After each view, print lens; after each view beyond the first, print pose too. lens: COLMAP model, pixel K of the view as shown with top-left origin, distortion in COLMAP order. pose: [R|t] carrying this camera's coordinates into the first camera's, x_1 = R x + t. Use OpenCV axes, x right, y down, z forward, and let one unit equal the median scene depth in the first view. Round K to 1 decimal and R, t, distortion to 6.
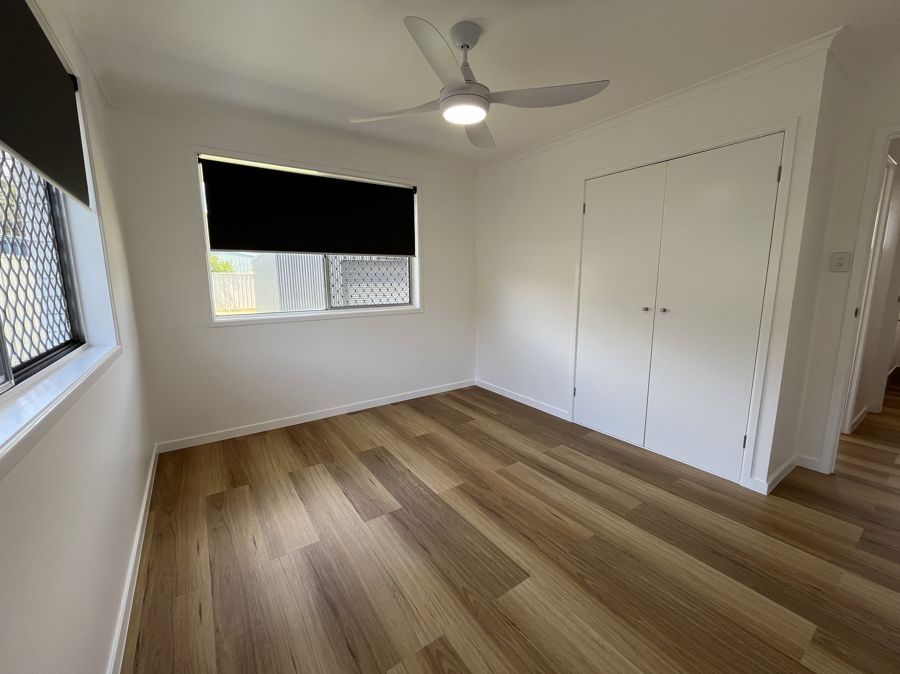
lens RADIAL K [[368.6, 0, 446.5], [0, 368.6, 334.5], [0, 0, 1]] dist [-0.001962, 0.000546]
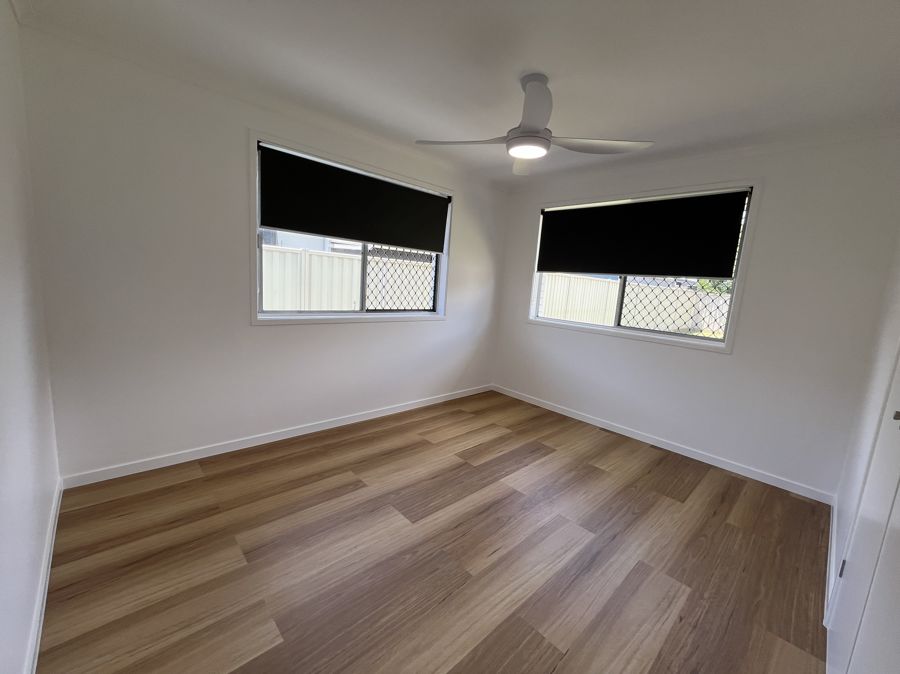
lens RADIAL K [[368.6, 0, 446.5], [0, 368.6, 334.5], [0, 0, 1]] dist [-0.001962, 0.000546]
pose [[0.140666, 0.162001, -0.976713, 0.762948], [-0.220539, 0.966863, 0.128606, -0.090786], [0.965182, 0.197313, 0.171732, 0.422448]]
